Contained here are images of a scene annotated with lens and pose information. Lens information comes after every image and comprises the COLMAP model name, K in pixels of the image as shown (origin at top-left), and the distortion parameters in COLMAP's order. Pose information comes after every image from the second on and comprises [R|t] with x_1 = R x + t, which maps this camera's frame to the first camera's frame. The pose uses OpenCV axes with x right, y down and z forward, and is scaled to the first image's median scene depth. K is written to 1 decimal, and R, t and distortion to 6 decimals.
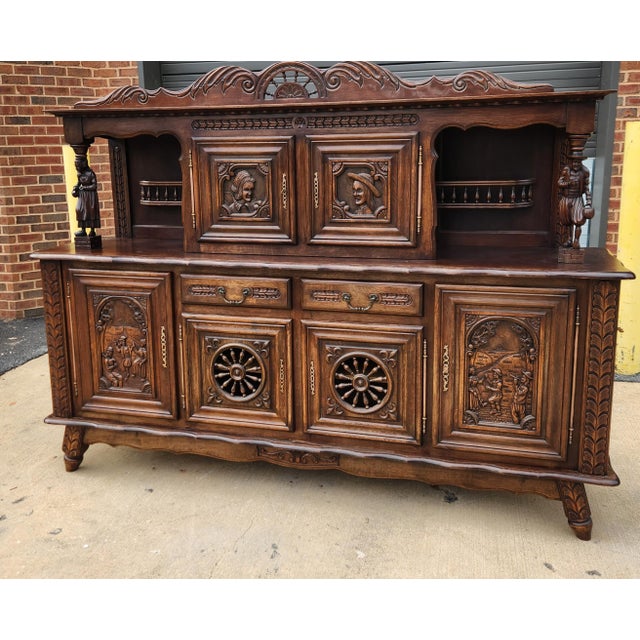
lens RADIAL K [[661.9, 0, 298.3], [0, 661.9, 268.1], [0, 0, 1]] dist [0.065116, 0.000000]
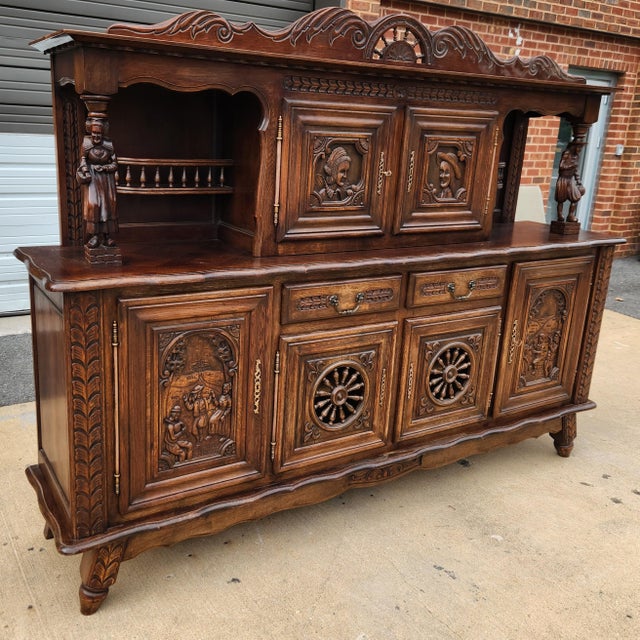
lens RADIAL K [[657.7, 0, 270.8], [0, 657.7, 304.0], [0, 0, 1]] dist [0.059965, 0.000000]
pose [[0.692744, -0.140983, 0.707269, -0.754792], [0.081336, 0.989722, 0.117620, -0.062516], [-0.716583, -0.023954, 0.697091, 0.518542]]
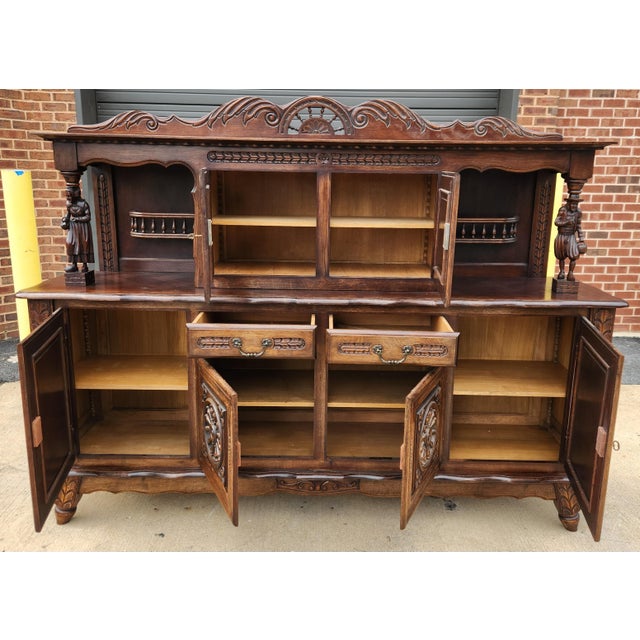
lens RADIAL K [[553.0, 0, 319.8], [0, 553.0, 292.0], [0, 0, 1]] dist [0.058073, -0.015031]
pose [[0.963196, -0.023541, 0.267767, -0.233730], [0.018041, 0.999573, 0.022984, -0.035960], [-0.268193, -0.017307, 0.963210, 0.186097]]
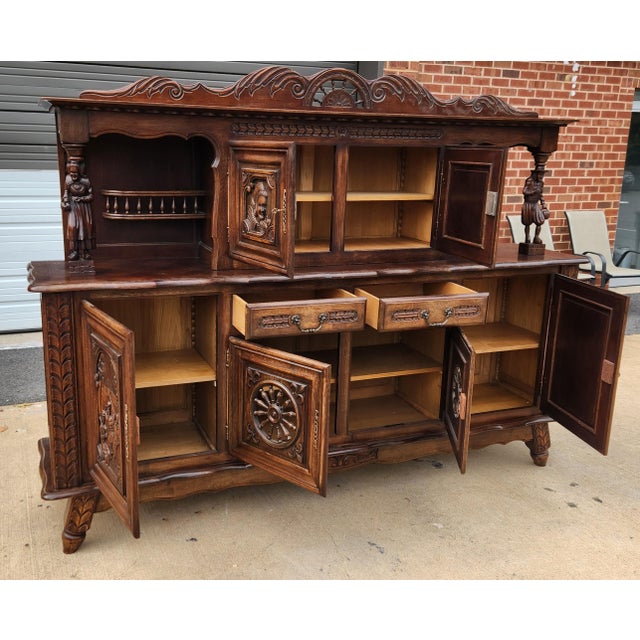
lens RADIAL K [[668.3, 0, 278.5], [0, 668.3, 308.4], [0, 0, 1]] dist [0.069174, 0.000000]
pose [[0.803338, -0.102608, 0.586617, -0.700773], [0.079136, 0.994702, 0.065615, -0.027142], [-0.590241, -0.006289, 0.807202, 0.233849]]
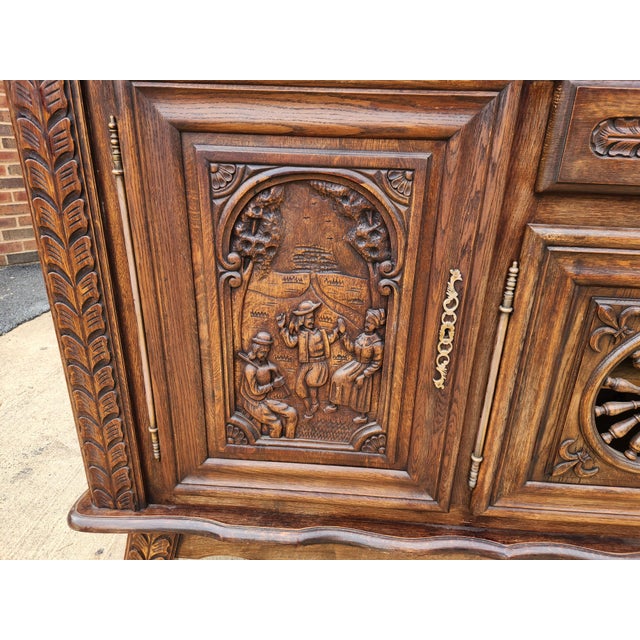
lens RADIAL K [[433.0, 0, 327.9], [0, 433.0, 319.2], [0, 0, 1]] dist [0.048254, -0.039027]
pose [[0.976425, -0.034370, 0.213101, -0.330947], [-0.006642, 0.981990, 0.188814, 0.077583], [-0.215753, -0.185778, 0.958612, 0.872447]]
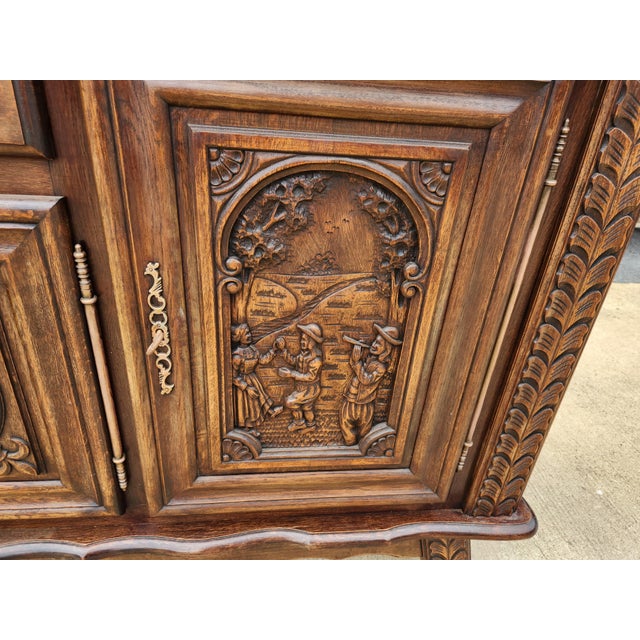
lens RADIAL K [[435.0, 0, 317.4], [0, 435.0, 320.9], [0, 0, 1]] dist [0.043106, -0.021032]
pose [[0.926006, -0.099349, 0.364203, 0.206896], [-0.017660, 0.952293, 0.304673, 0.075931], [-0.377097, -0.288561, 0.880074, 0.755447]]
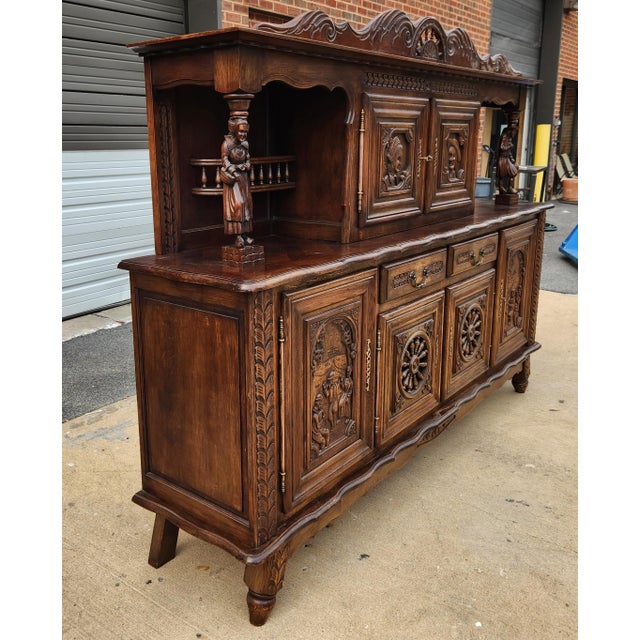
lens RADIAL K [[640.2, 0, 264.9], [0, 640.2, 289.2], [0, 0, 1]] dist [0.065518, 0.000000]
pose [[0.408388, -0.193493, 0.892065, -0.980130], [0.174551, 0.975795, 0.131746, -0.096353], [-0.895964, 0.101907, 0.432277, 0.837367]]
